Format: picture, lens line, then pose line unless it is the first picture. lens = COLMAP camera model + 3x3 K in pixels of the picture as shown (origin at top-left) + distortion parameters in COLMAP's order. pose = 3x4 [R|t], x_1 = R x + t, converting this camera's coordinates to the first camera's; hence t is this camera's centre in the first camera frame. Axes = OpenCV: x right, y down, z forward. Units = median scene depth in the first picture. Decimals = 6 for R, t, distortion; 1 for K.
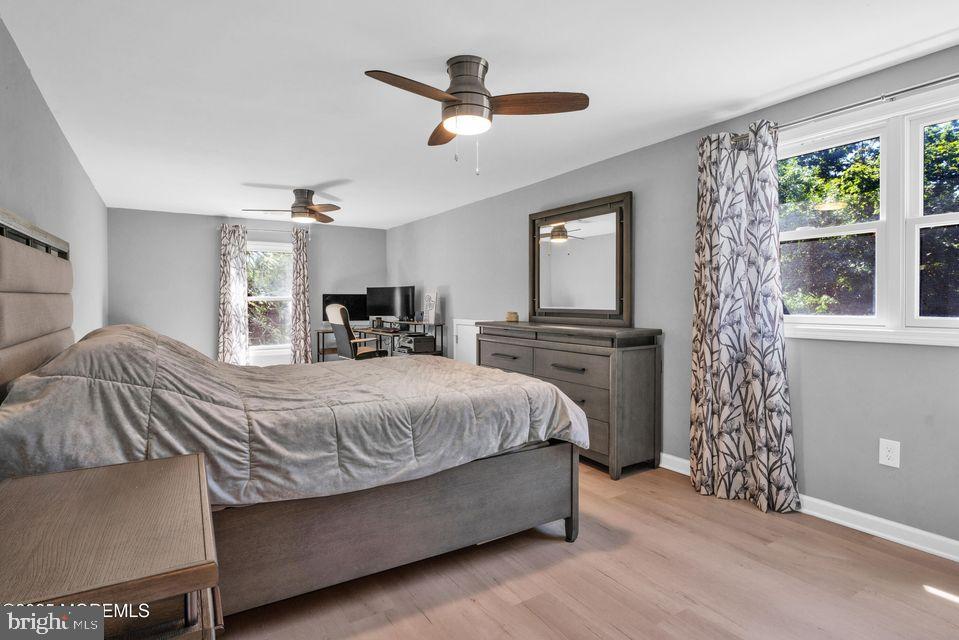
lens RADIAL K [[508.8, 0, 472.1], [0, 508.8, 311.3], [0, 0, 1]] dist [0.001389, -0.000049]
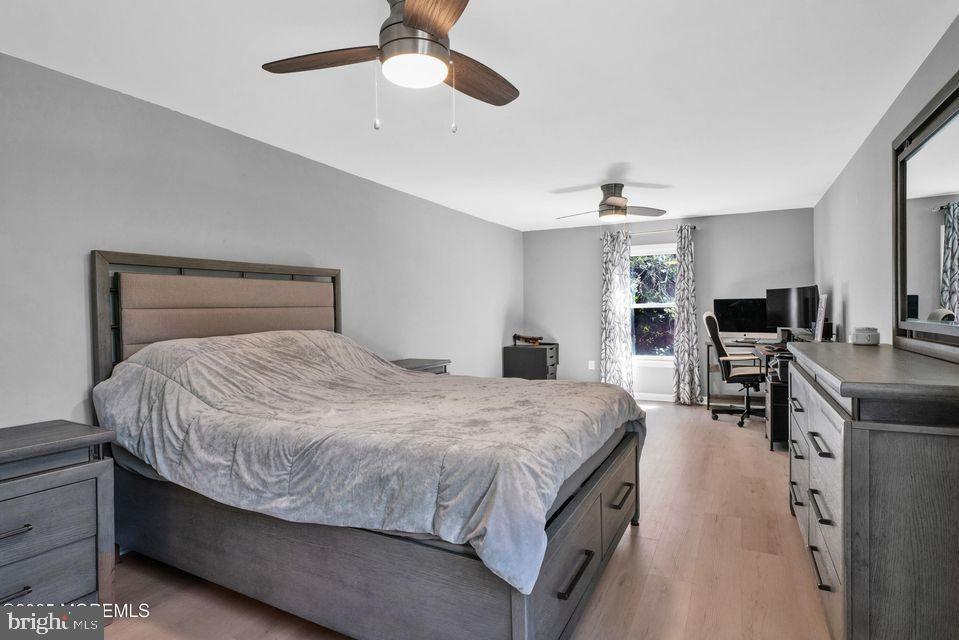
lens RADIAL K [[508.8, 0, 472.1], [0, 508.8, 320.8], [0, 0, 1]] dist [0.001389, -0.000049]
pose [[0.509848, 0.015176, -0.860131, 0.244768], [-0.008389, 0.999885, 0.012669, -0.006477], [0.860224, 0.000756, 0.509916, 0.259544]]
